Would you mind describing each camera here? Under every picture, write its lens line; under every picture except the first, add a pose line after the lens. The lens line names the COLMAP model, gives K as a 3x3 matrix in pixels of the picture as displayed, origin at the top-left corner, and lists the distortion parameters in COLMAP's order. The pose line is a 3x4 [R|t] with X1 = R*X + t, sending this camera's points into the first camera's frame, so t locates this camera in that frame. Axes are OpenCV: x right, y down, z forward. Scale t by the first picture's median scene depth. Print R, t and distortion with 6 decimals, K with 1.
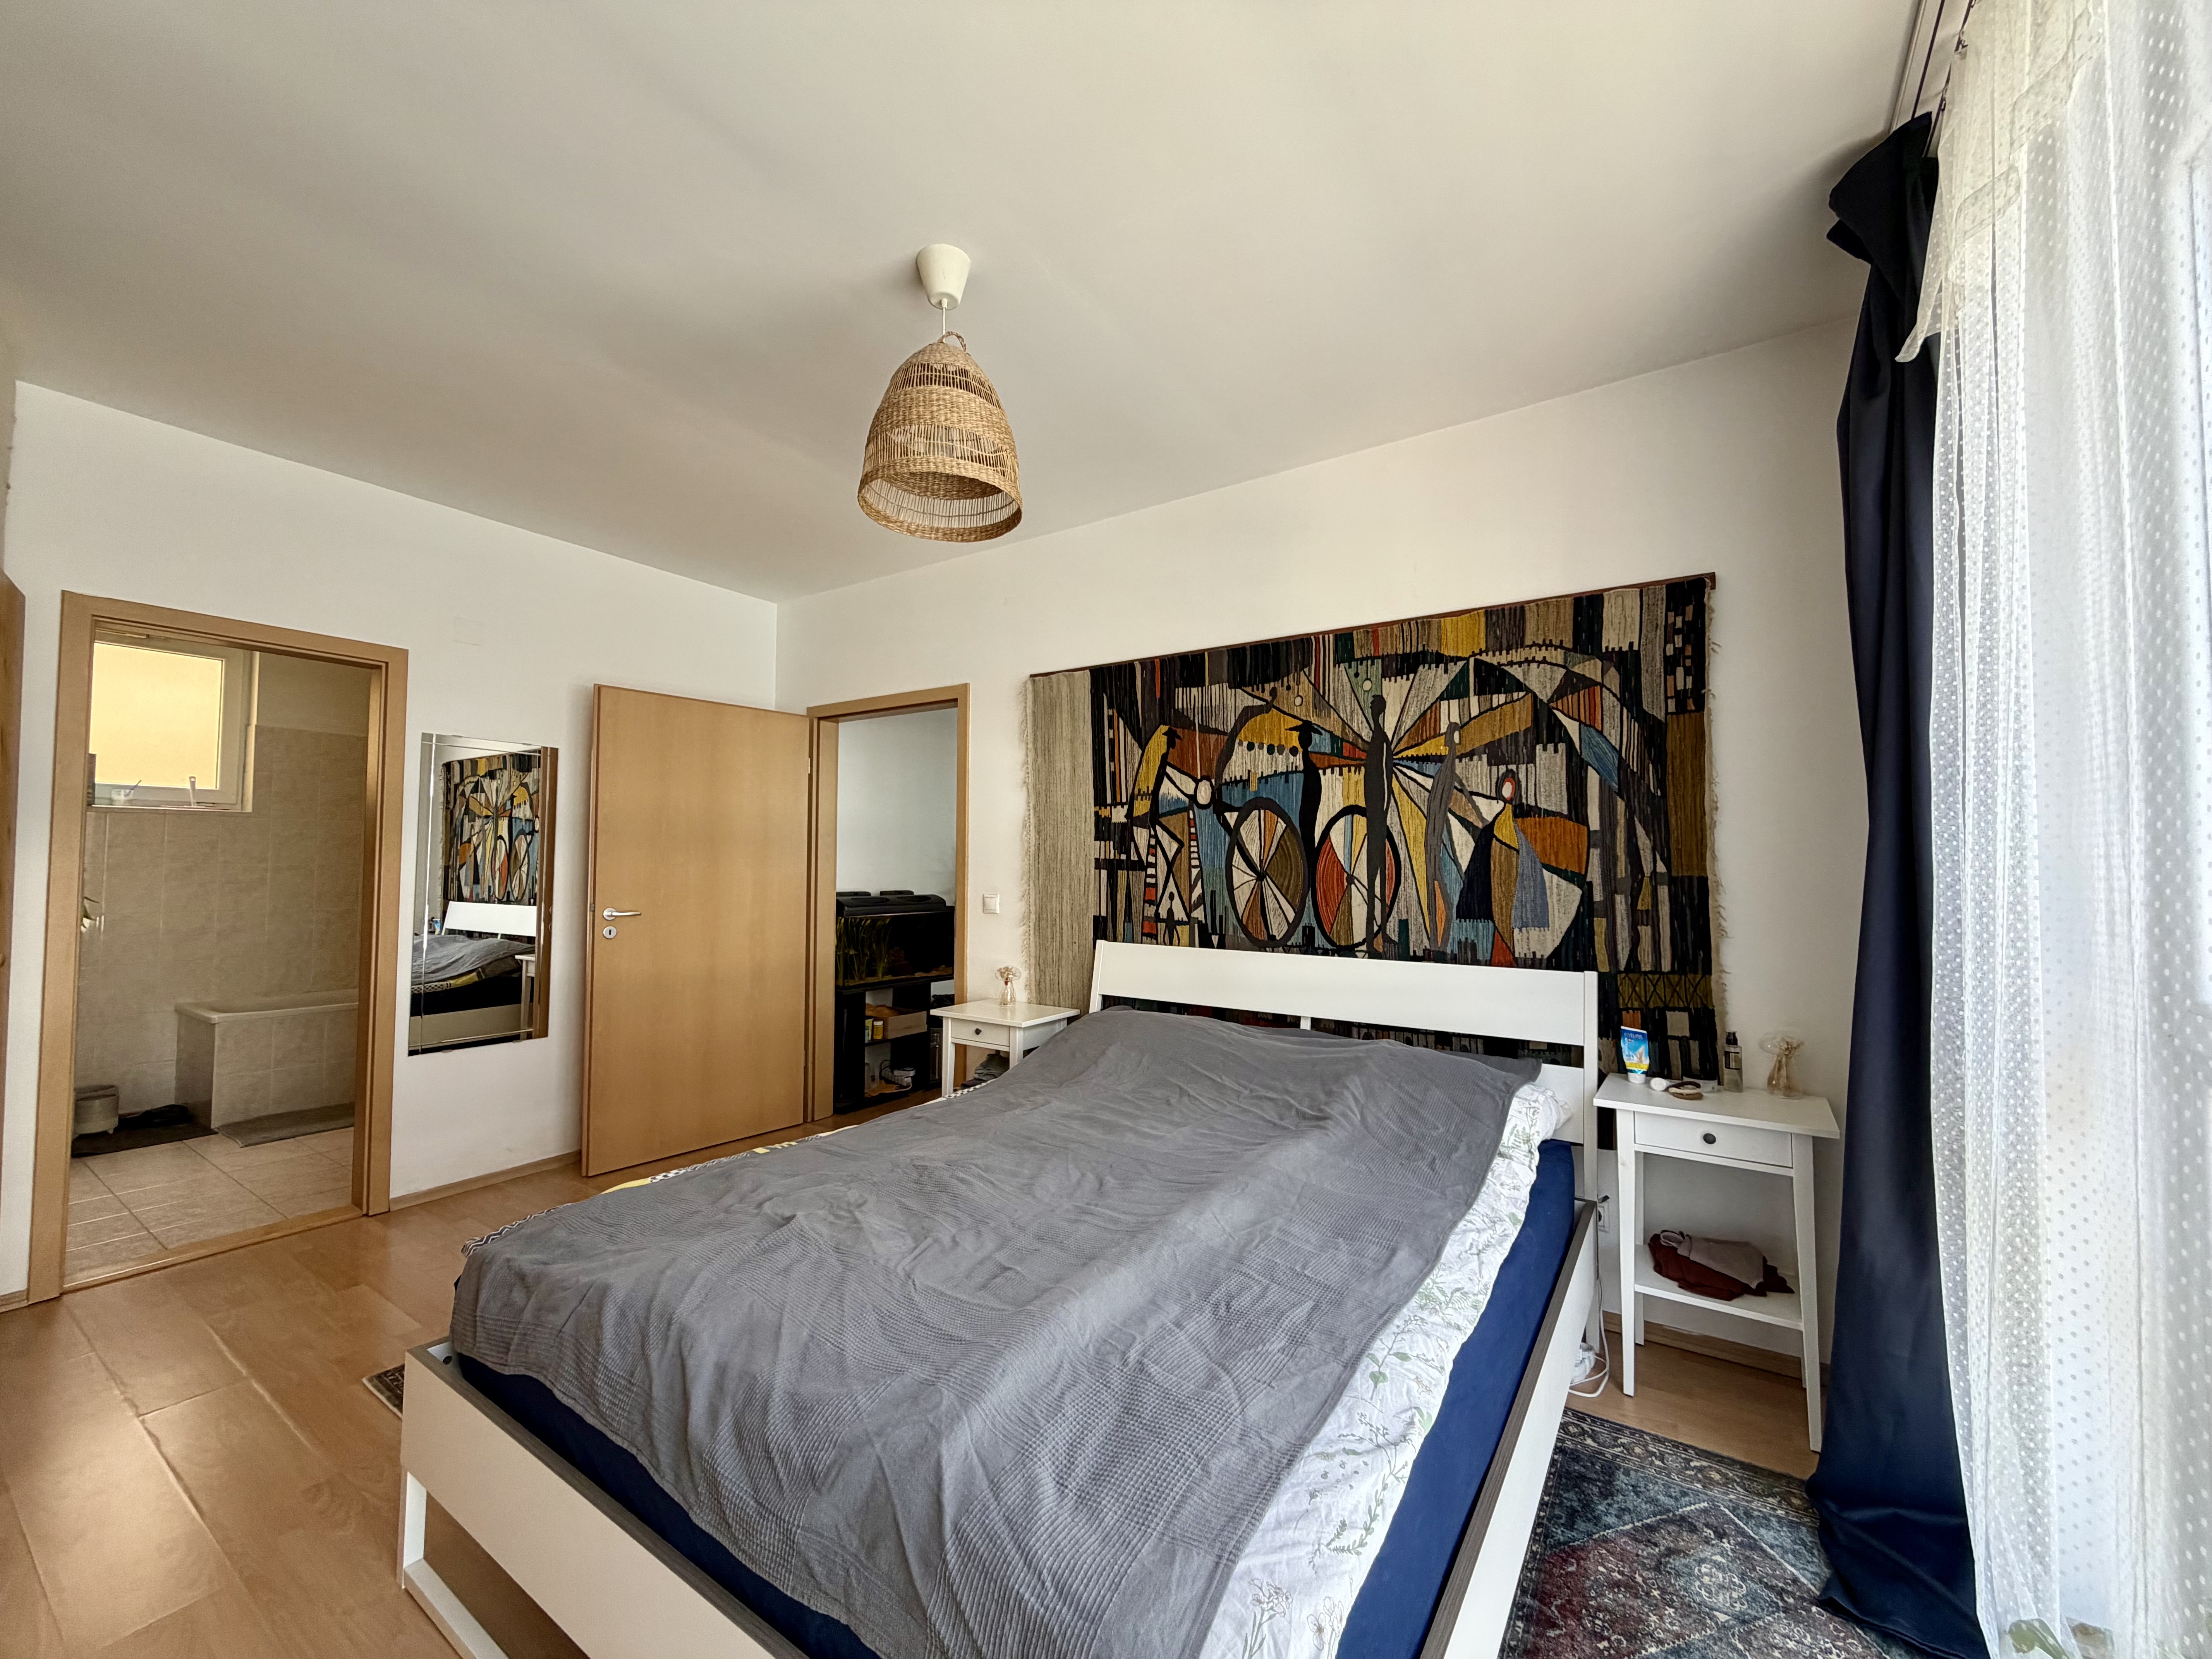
lens RADIAL K [[886.0, 0, 1095.3], [0, 886.0, 829.3], [0, 0, 1]] dist [-0.000549, 0.000135]
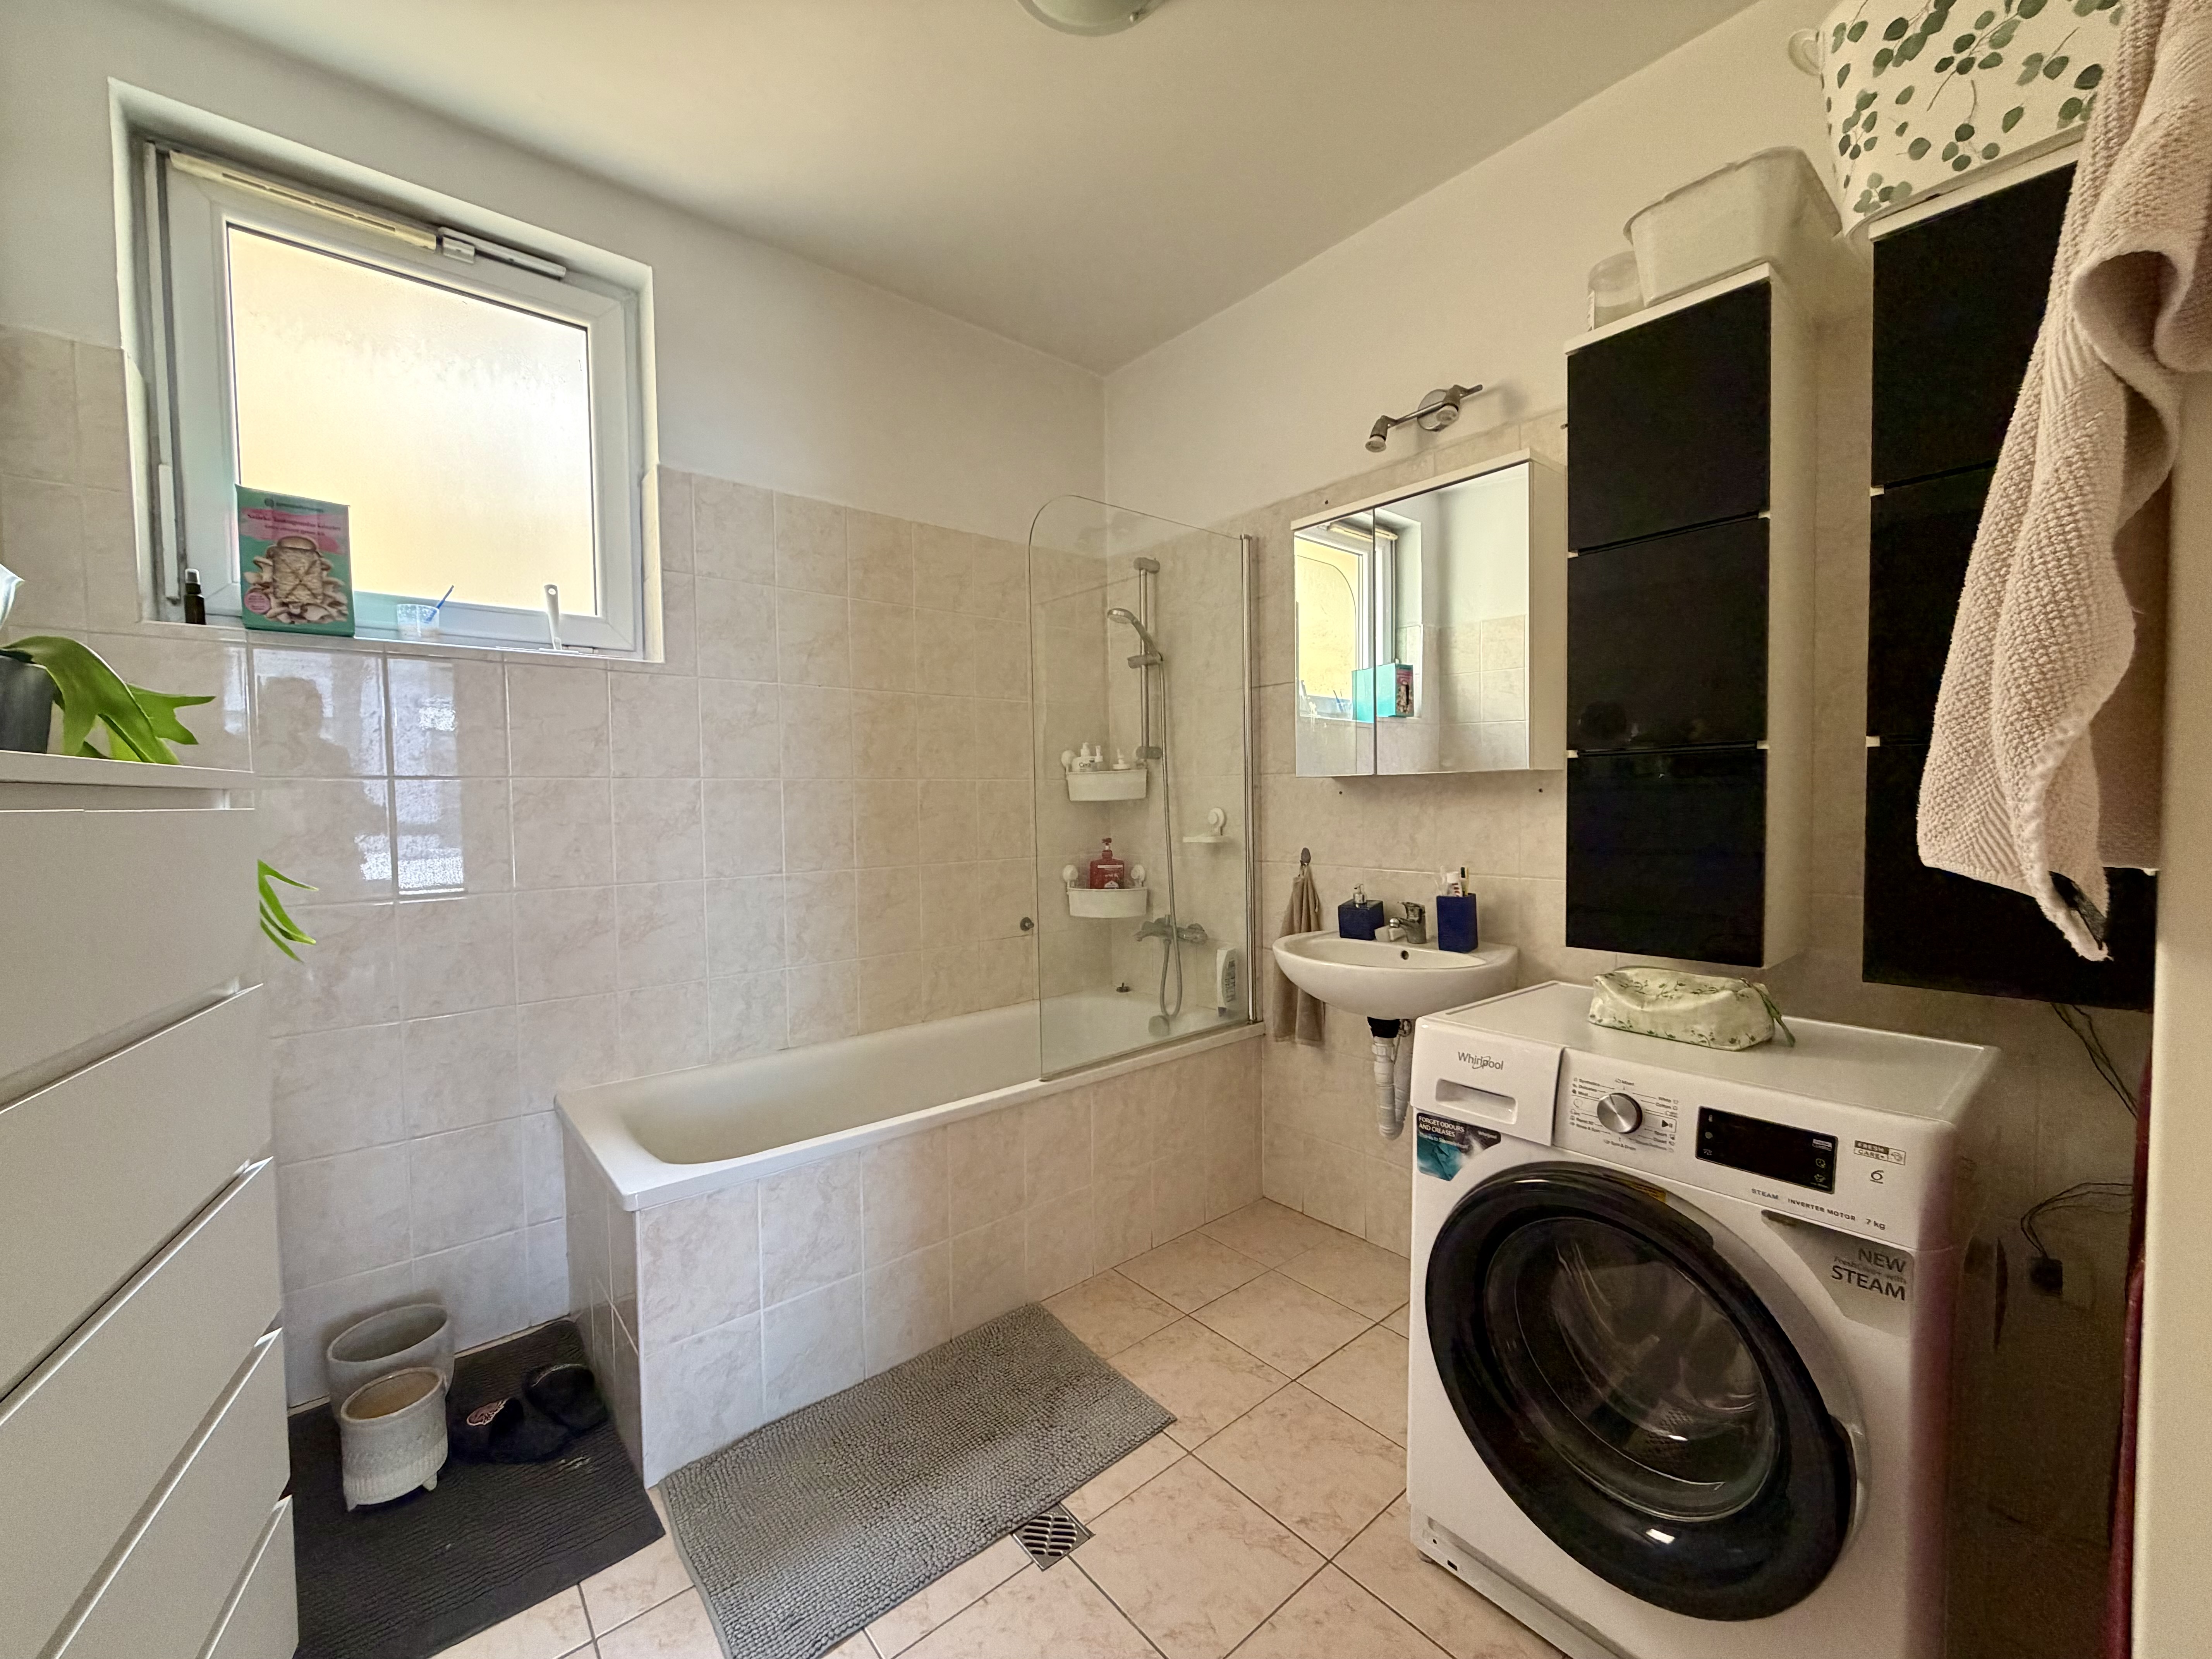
lens RADIAL K [[886.0, 0, 1095.3], [0, 886.0, 829.3], [0, 0, 1]] dist [-0.000549, 0.000135]
pose [[0.961073, -0.006909, -0.276208, -0.615241], [0.029017, 0.996683, 0.076036, 0.036395], [0.274766, -0.081091, 0.958085, 0.619779]]
